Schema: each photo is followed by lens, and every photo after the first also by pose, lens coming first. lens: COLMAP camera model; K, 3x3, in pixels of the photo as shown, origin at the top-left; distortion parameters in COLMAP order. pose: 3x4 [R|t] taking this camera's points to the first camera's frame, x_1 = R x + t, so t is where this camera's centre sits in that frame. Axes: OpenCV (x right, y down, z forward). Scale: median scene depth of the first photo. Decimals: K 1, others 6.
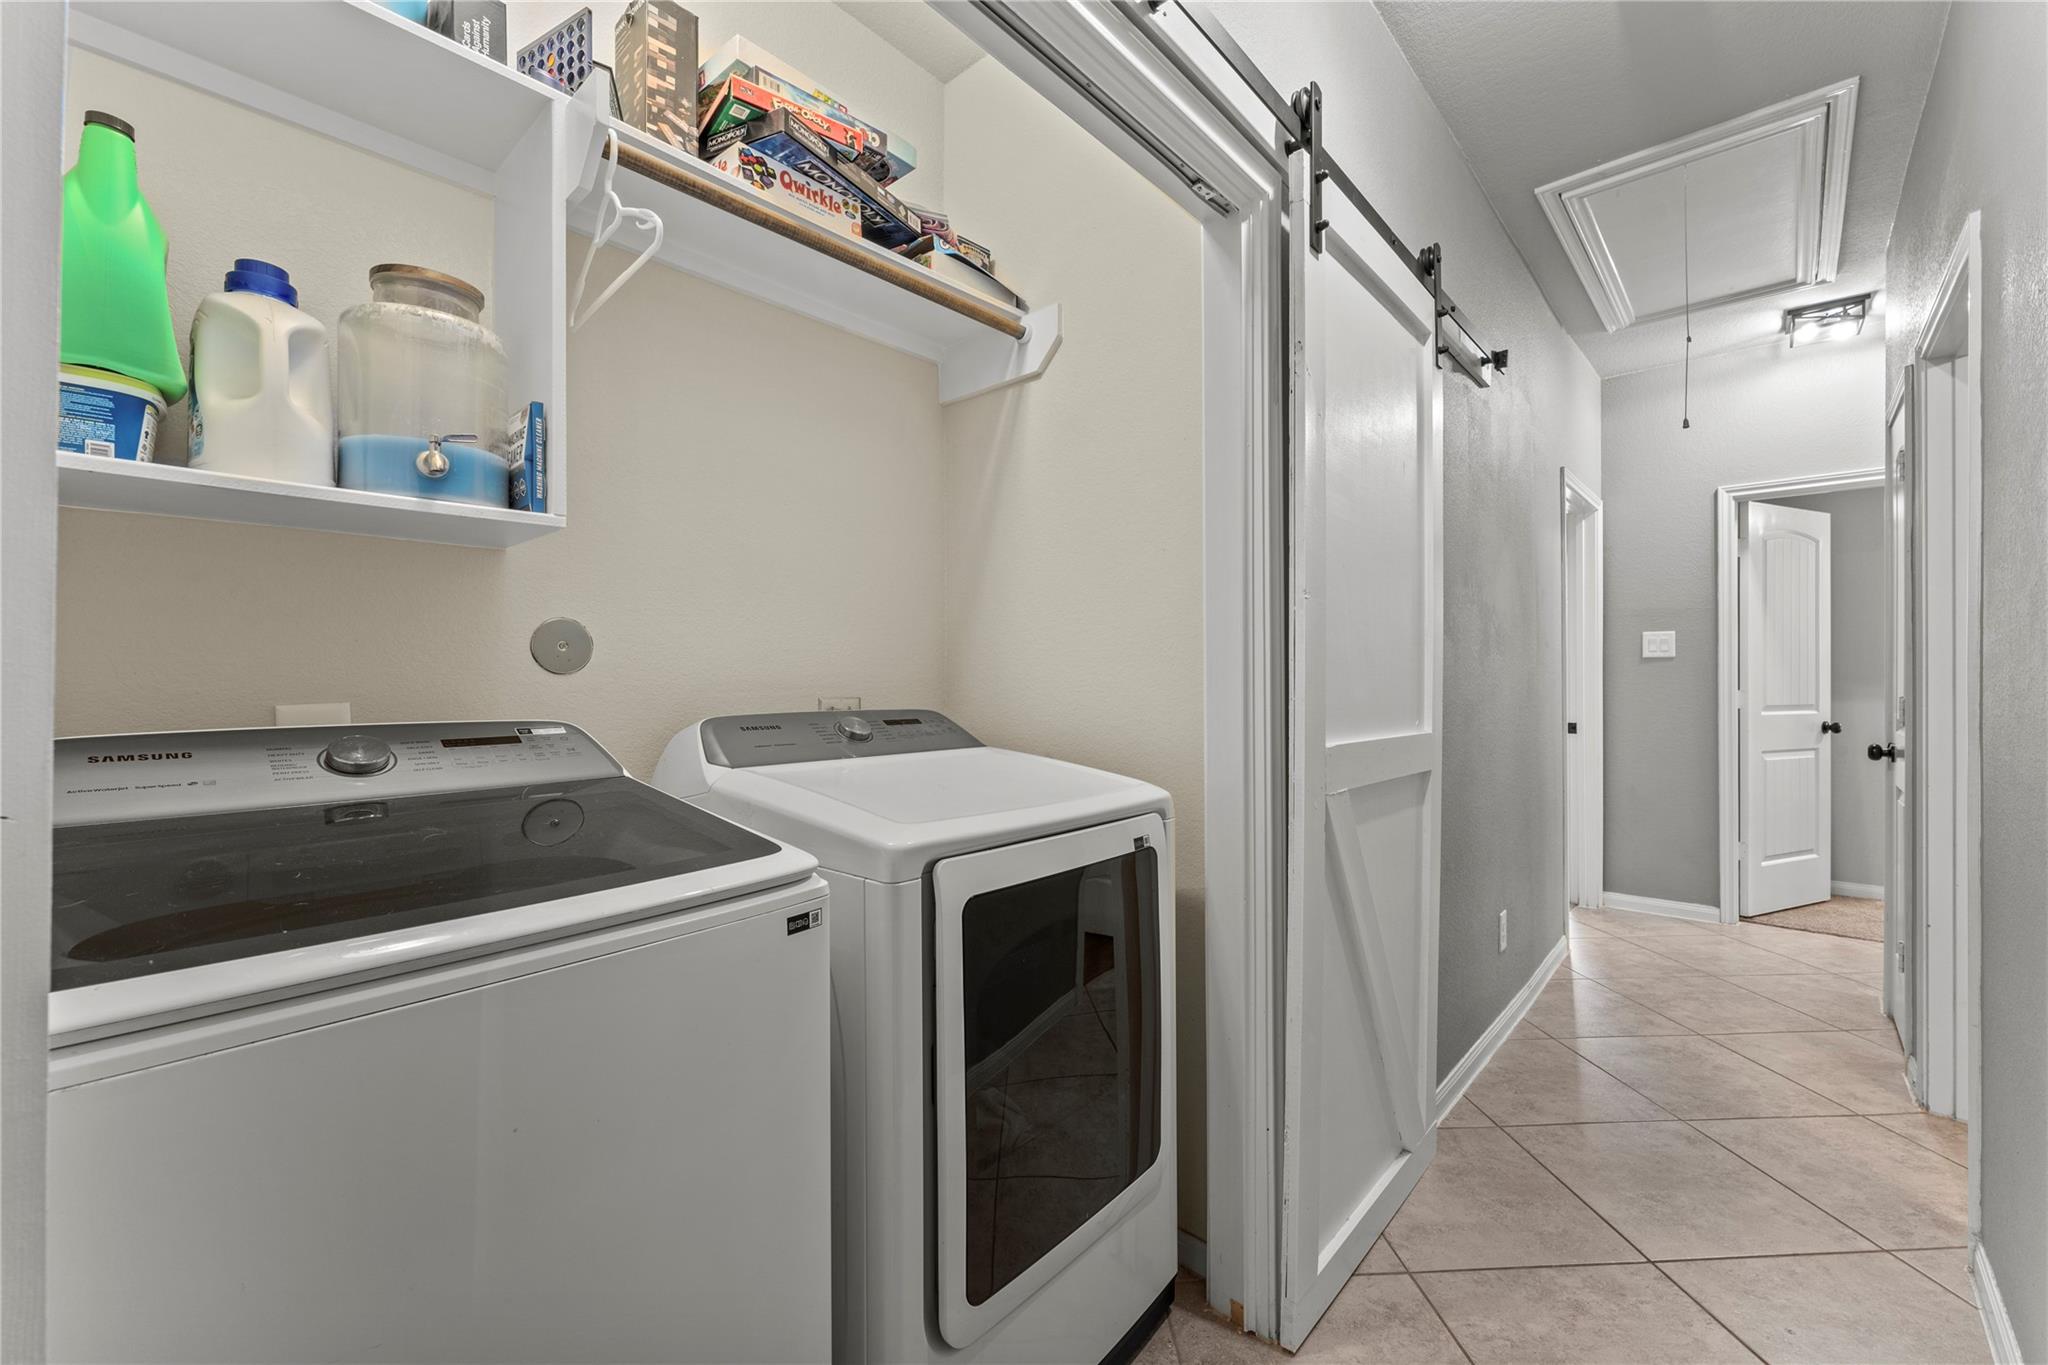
lens RADIAL K [[826.5, 0, 1038.8], [0, 826.5, 677.1], [0, 0, 1]] dist [0.006864, -0.001119]
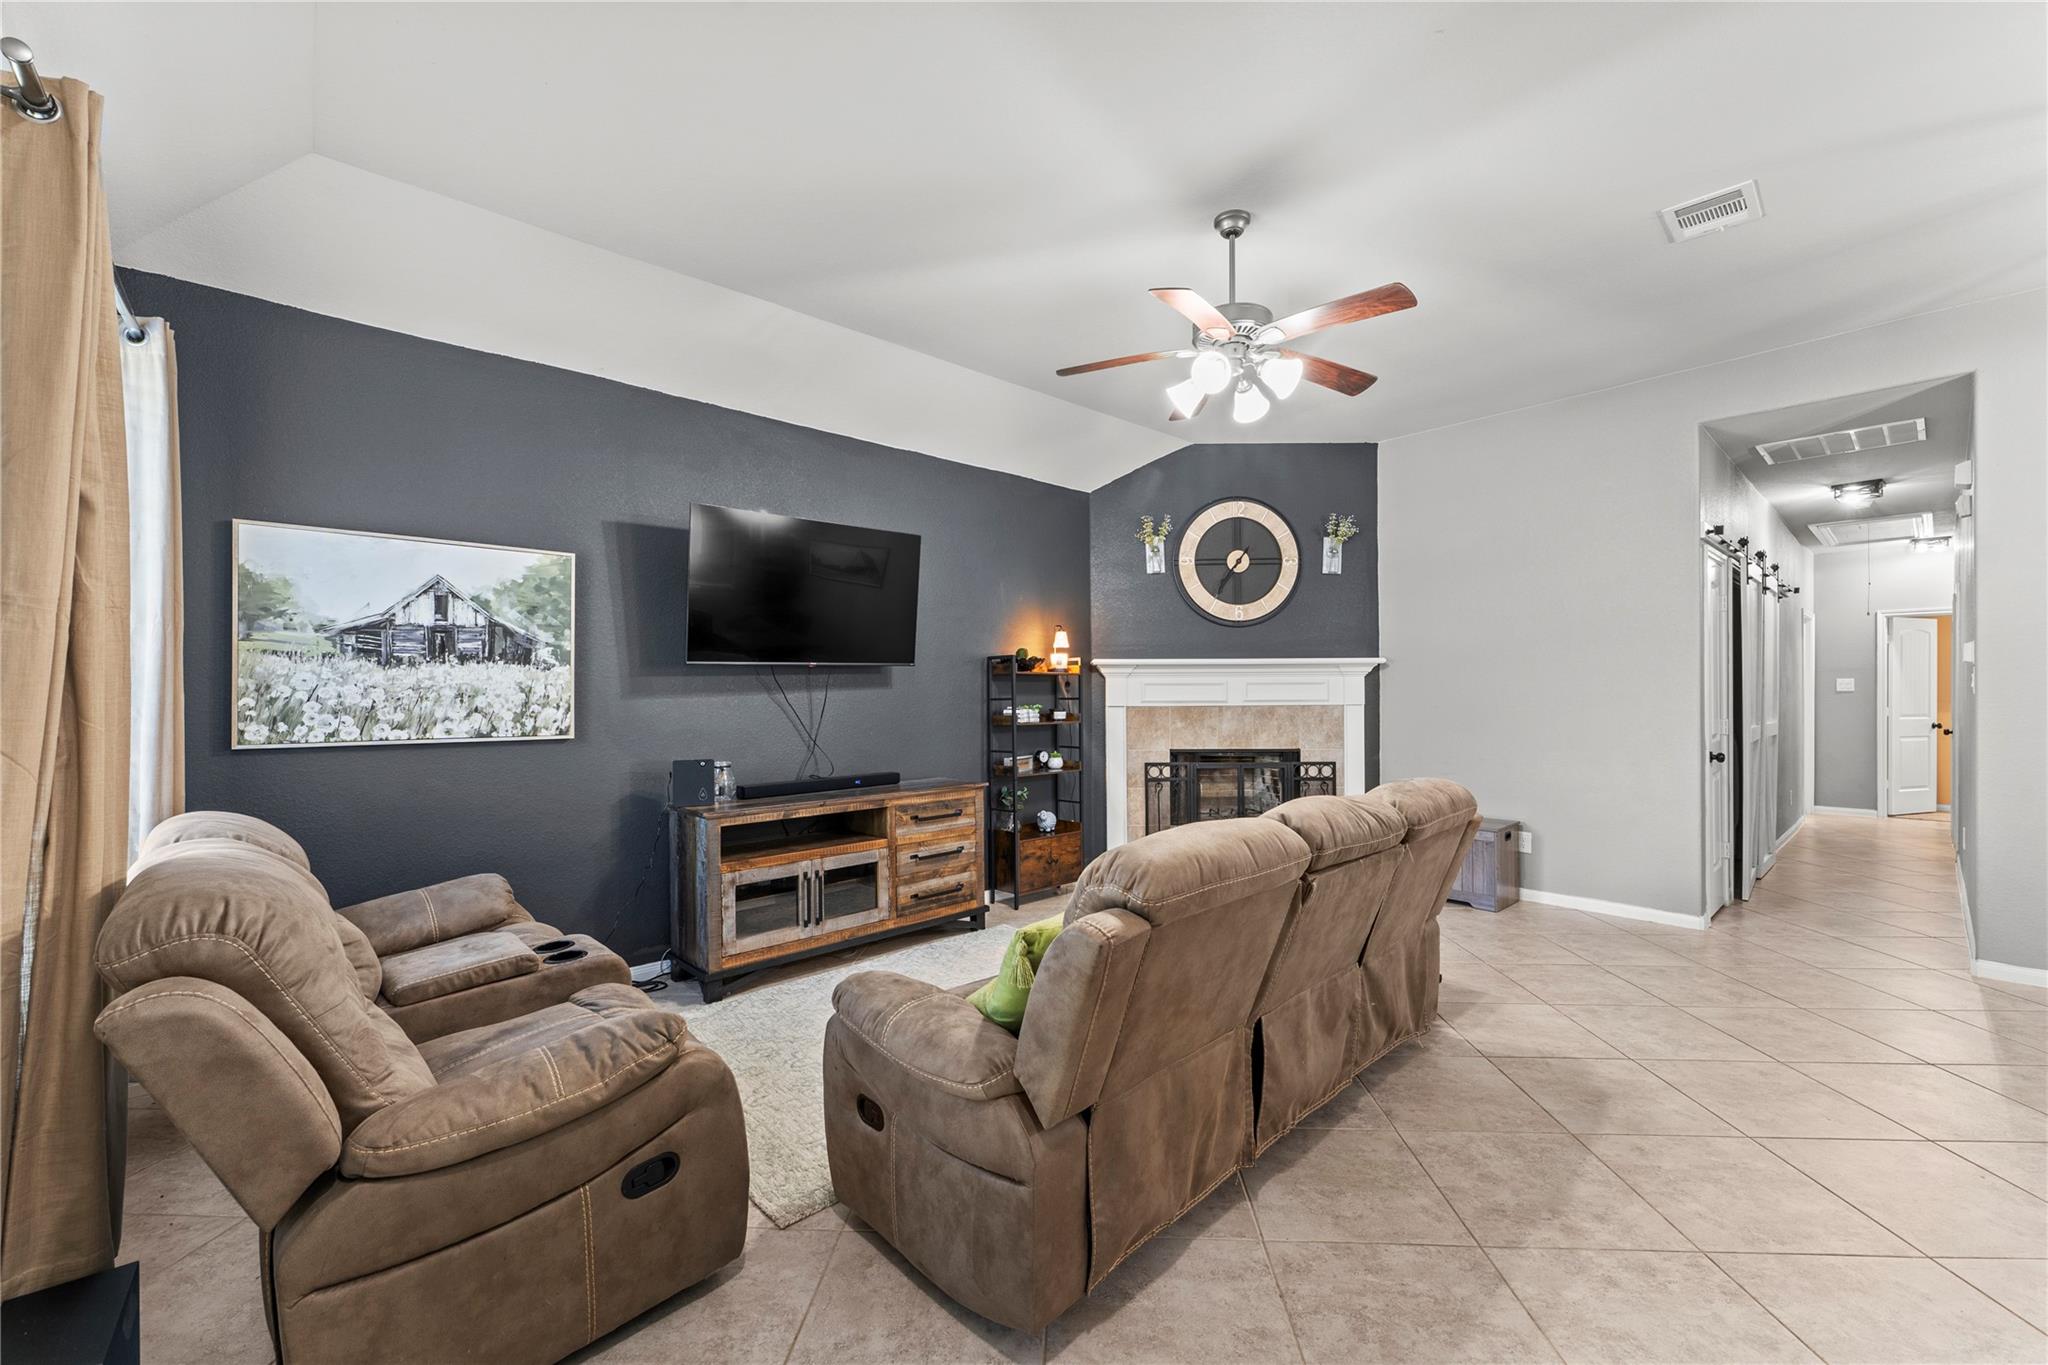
lens RADIAL K [[826.5, 0, 1041.3], [0, 826.5, 692.9], [0, 0, 1]] dist [0.006864, -0.001119]
pose [[0.995717, 0.002132, -0.092432, -1.090833], [-0.001604, 0.999982, 0.005784, -0.029518], [0.092443, -0.005611, 0.995702, -1.287415]]
